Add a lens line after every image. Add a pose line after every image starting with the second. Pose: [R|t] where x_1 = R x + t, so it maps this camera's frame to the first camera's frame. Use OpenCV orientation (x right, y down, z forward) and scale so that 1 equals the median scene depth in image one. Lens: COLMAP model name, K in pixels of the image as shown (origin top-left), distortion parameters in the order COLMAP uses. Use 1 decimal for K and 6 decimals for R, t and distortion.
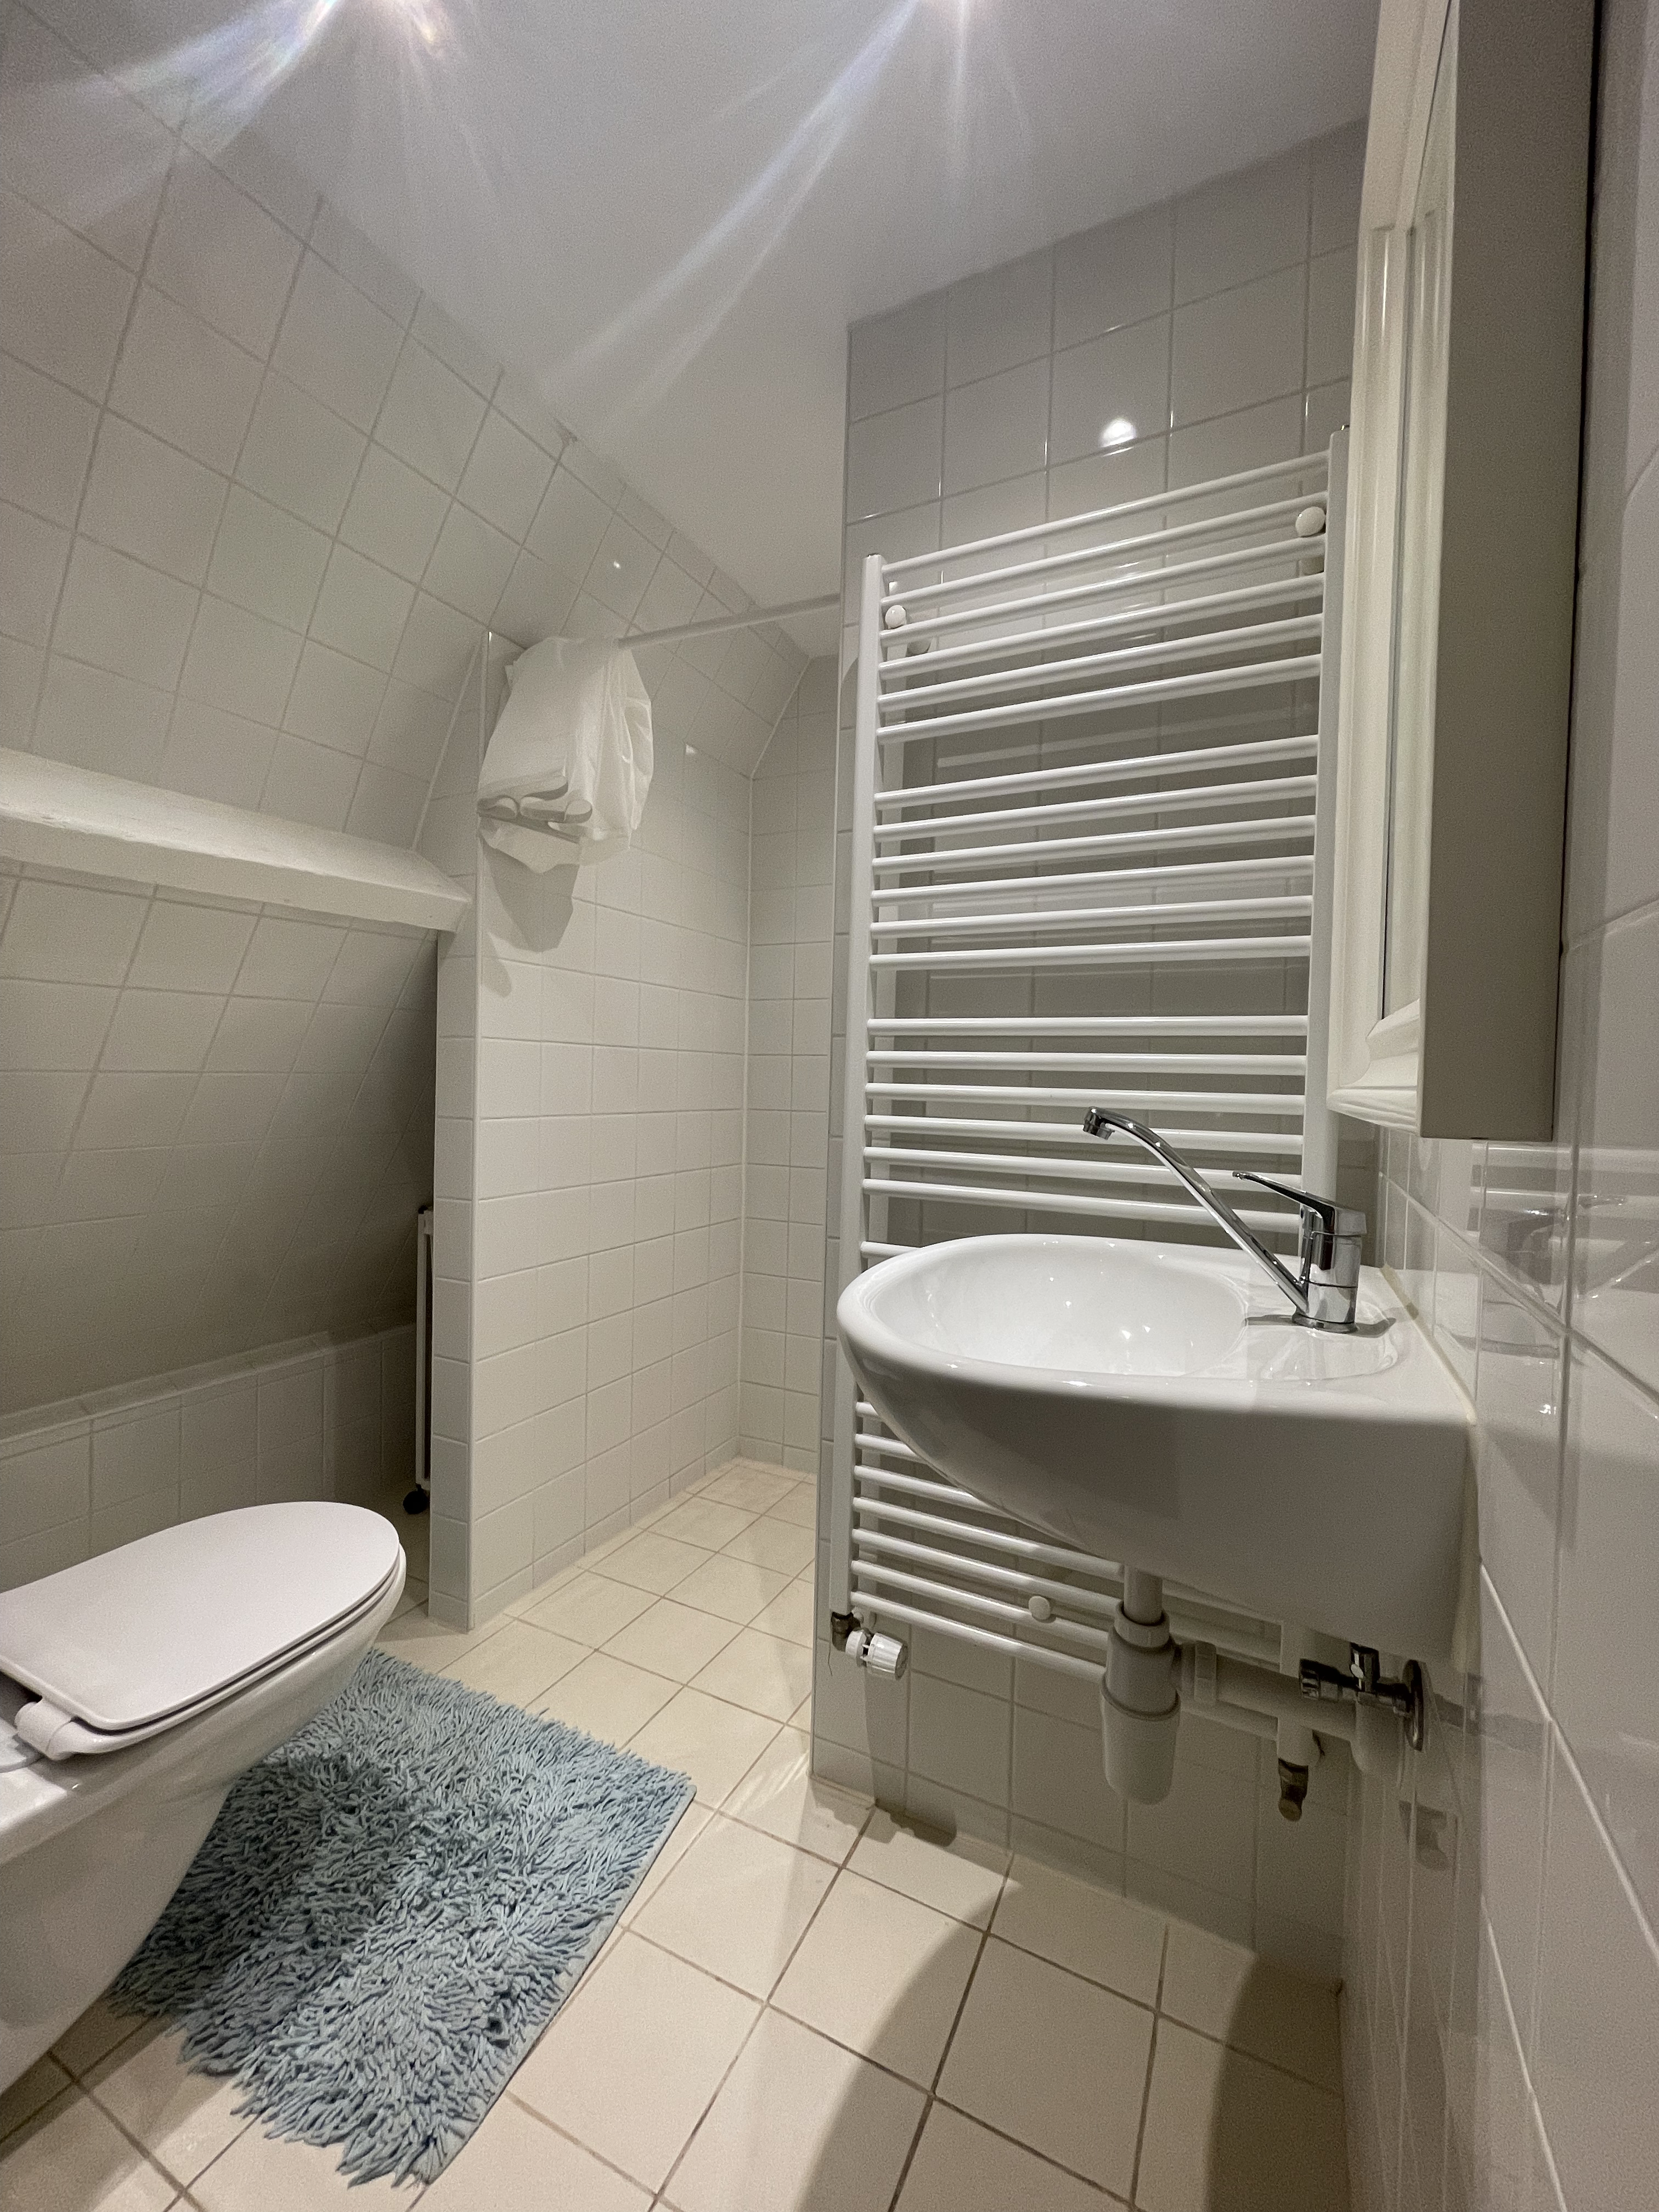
lens RADIAL K [[896.8, 0, 834.6], [0, 896.8, 1101.4], [0, 0, 1]] dist [-0.001772, 0.000130]
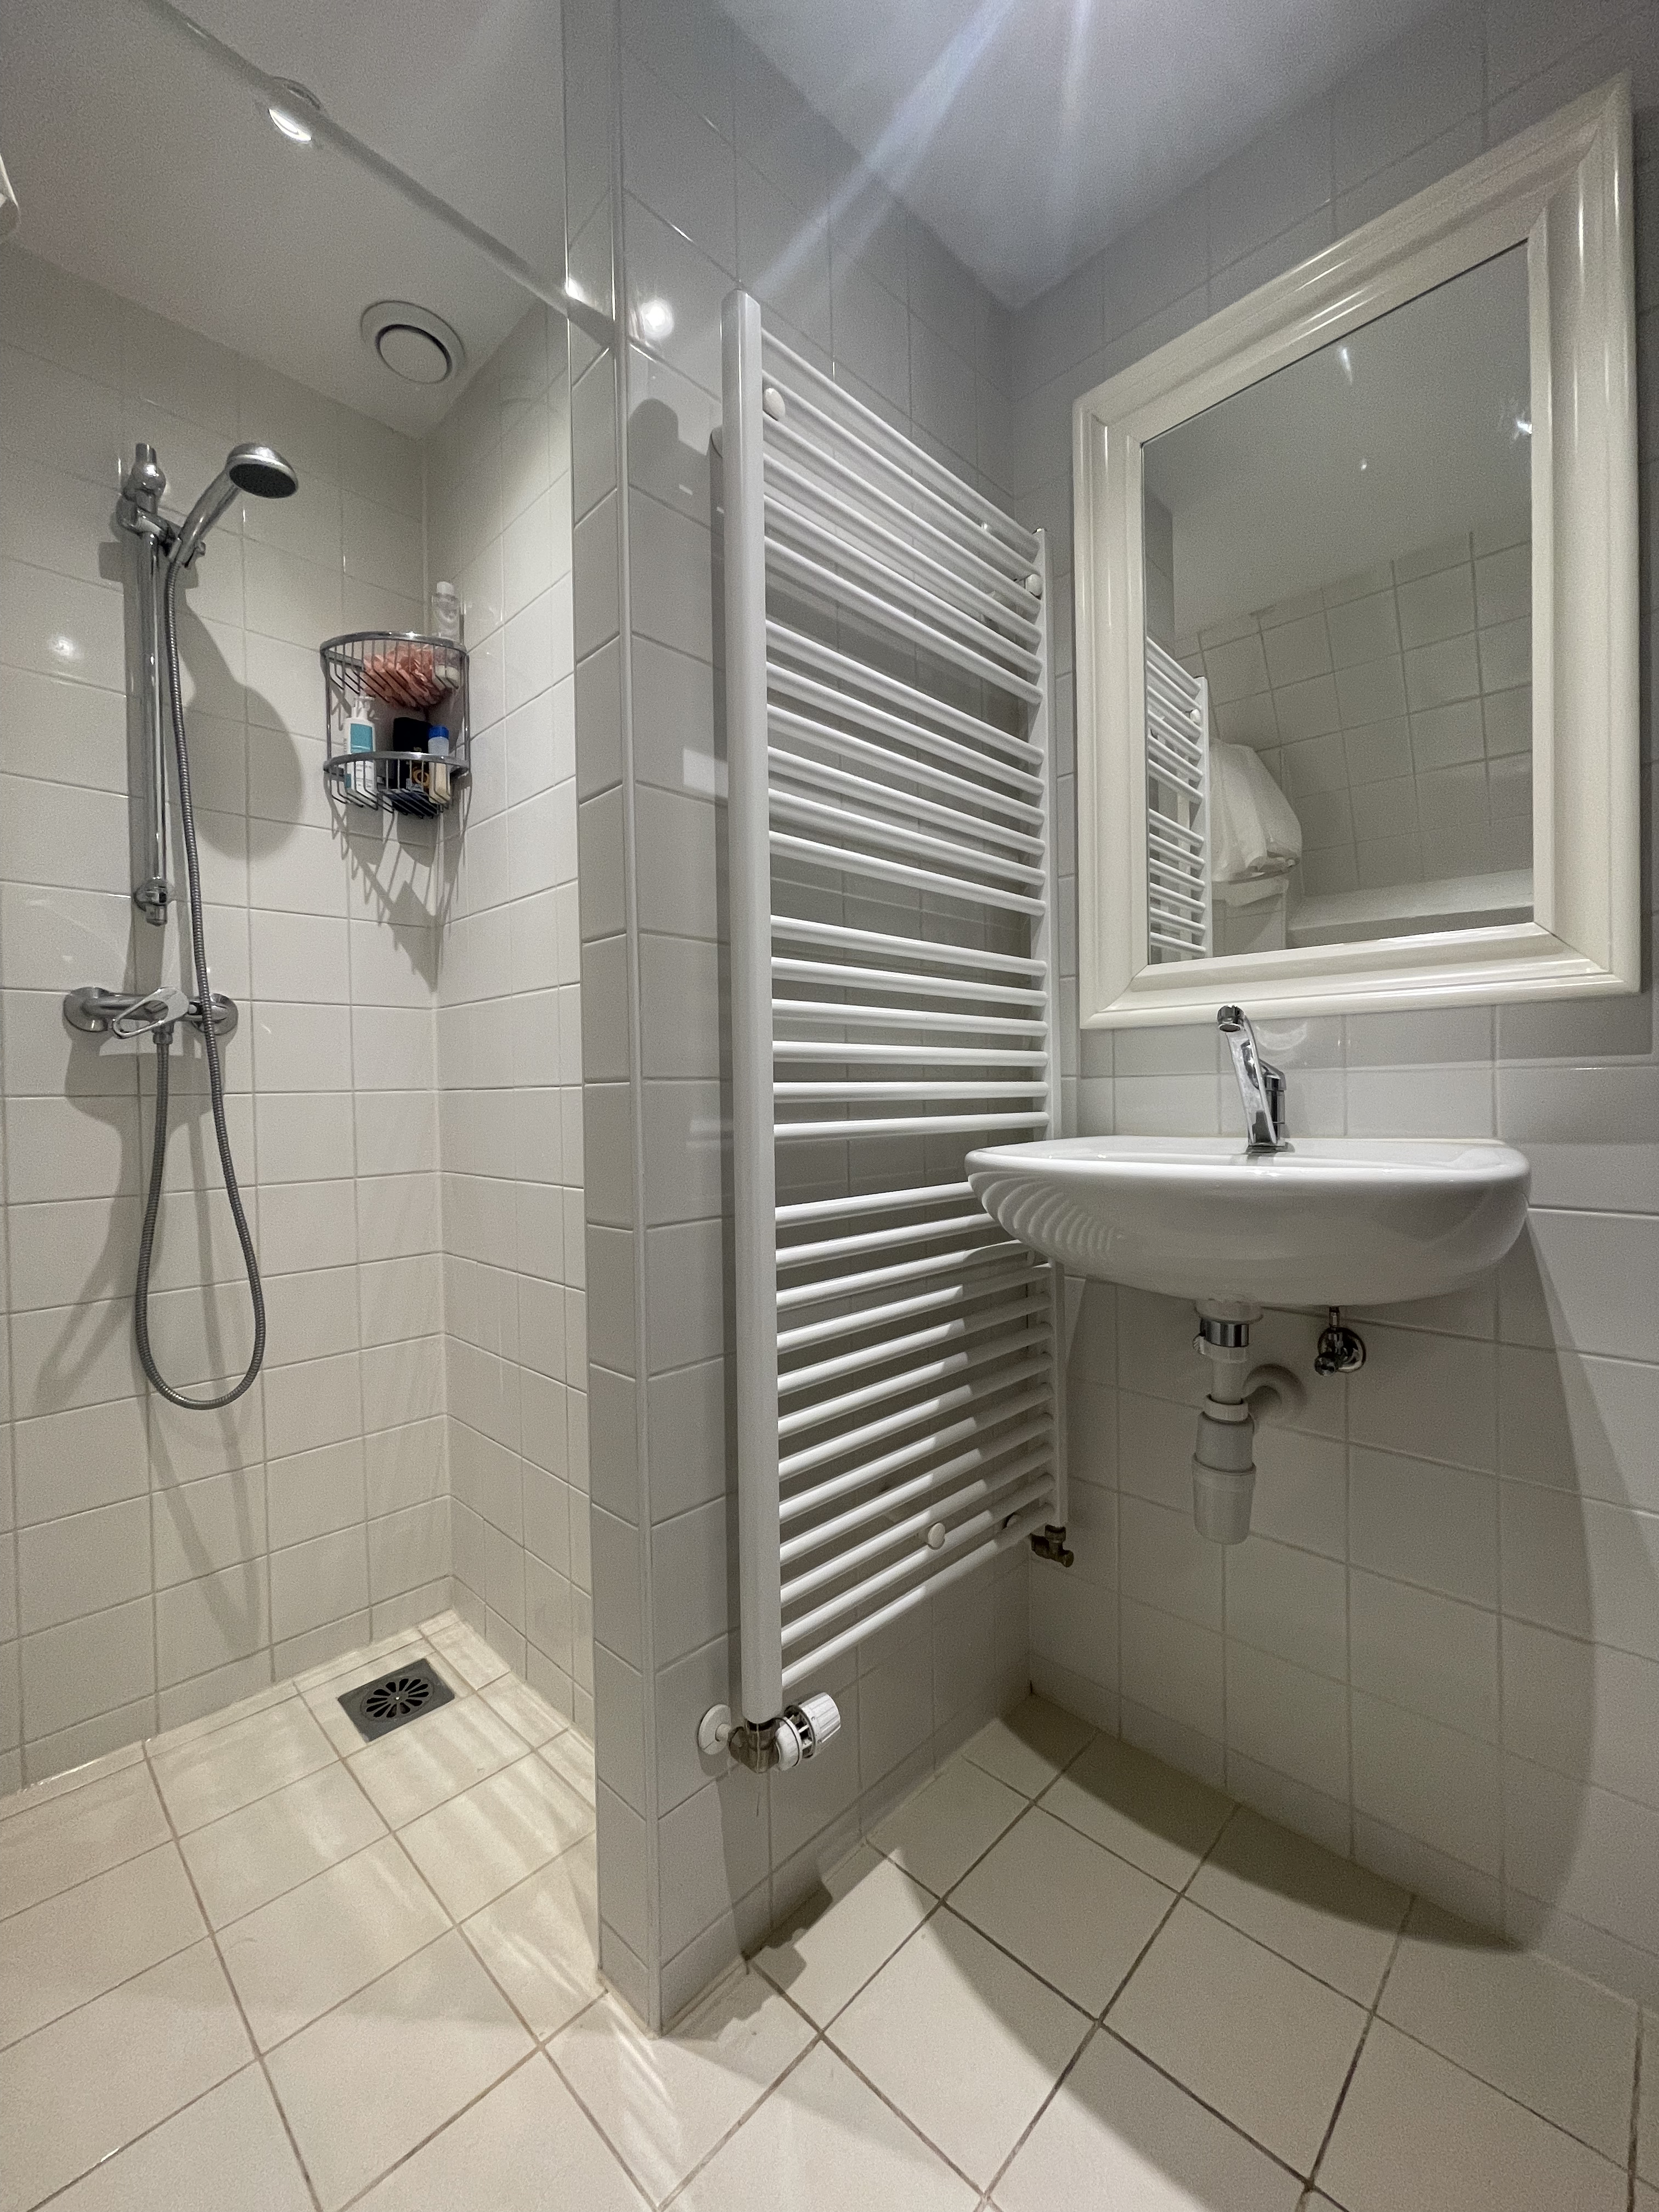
lens RADIAL K [[896.8, 0, 834.6], [0, 896.8, 1101.4], [0, 0, 1]] dist [-0.001772, 0.000130]
pose [[0.297607, -0.037099, 0.953967, -0.677227], [0.049059, 0.998519, 0.023527, 0.052120], [-0.953427, 0.039799, 0.298986, 0.729132]]
